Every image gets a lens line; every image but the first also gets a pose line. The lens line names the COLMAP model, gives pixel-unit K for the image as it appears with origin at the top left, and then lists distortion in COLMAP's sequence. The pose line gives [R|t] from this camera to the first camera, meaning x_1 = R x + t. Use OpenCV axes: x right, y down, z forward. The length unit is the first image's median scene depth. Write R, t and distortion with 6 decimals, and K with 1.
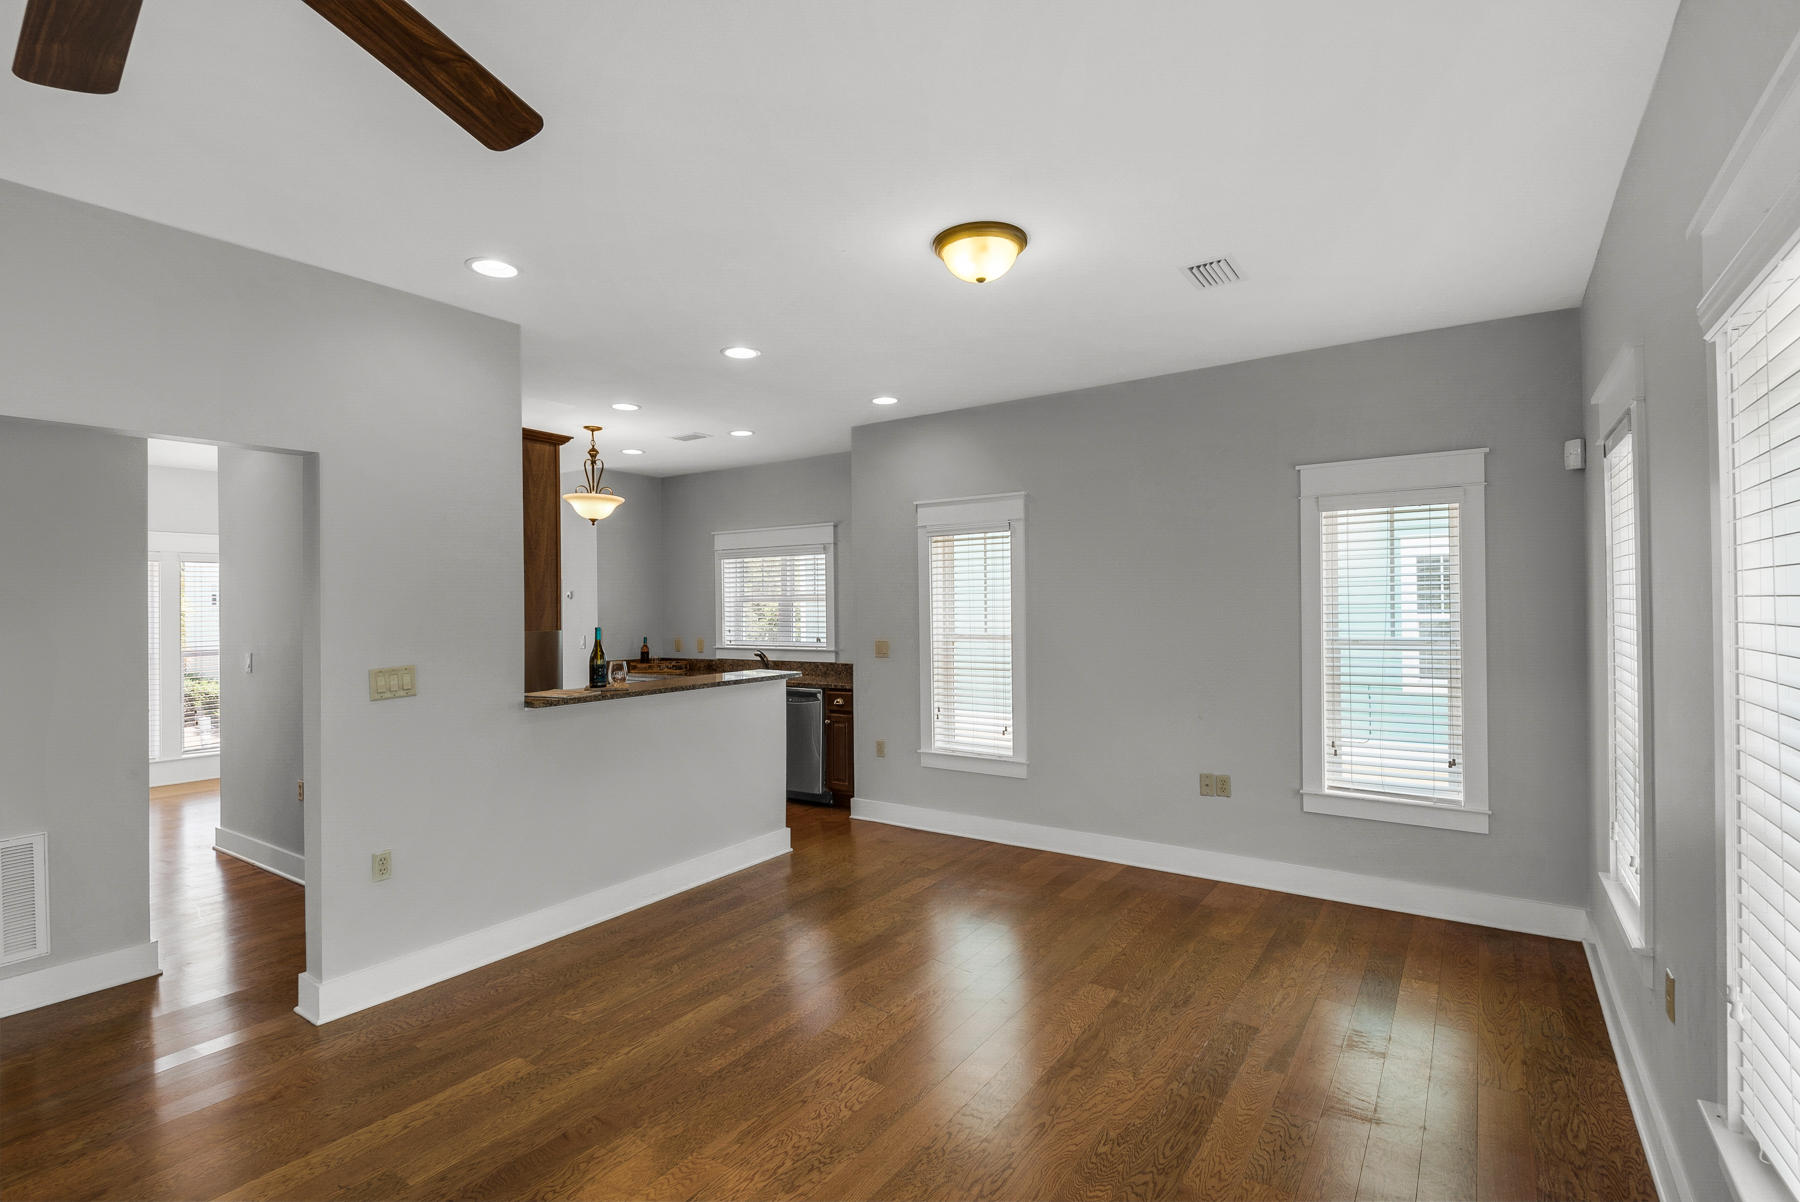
lens RADIAL K [[844.1, 0, 900.0], [0, 844.1, 601.0], [0, 0, 1]] dist [0.002929, 0.000112]
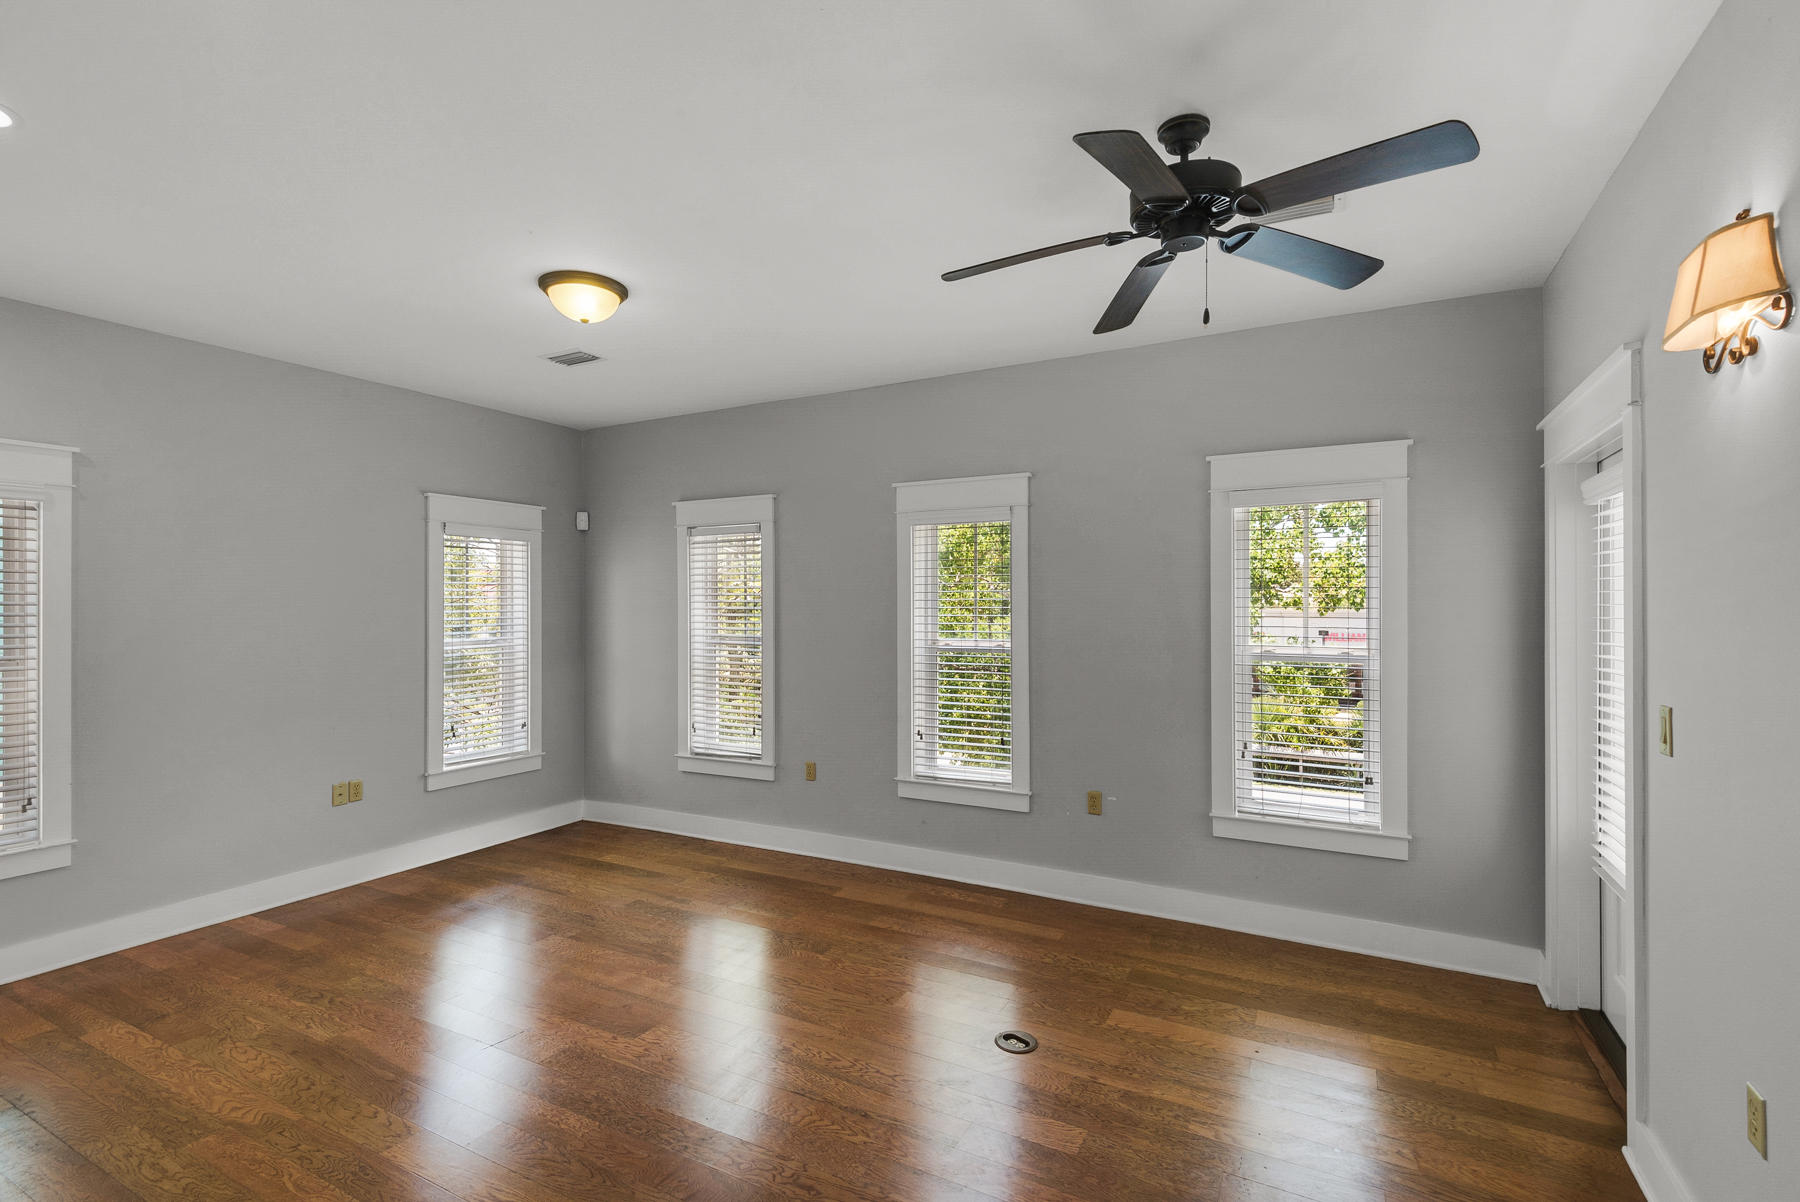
lens RADIAL K [[823.4, 0, 900.0], [0, 823.4, 601.0], [0, 0, 1]] dist [-0.001080, -0.000191]
pose [[-0.112259, 0.016779, 0.993537, -0.737041], [-0.001129, 0.999855, -0.017013, 0.007463], [-0.993678, -0.003032, -0.112223, 0.498919]]
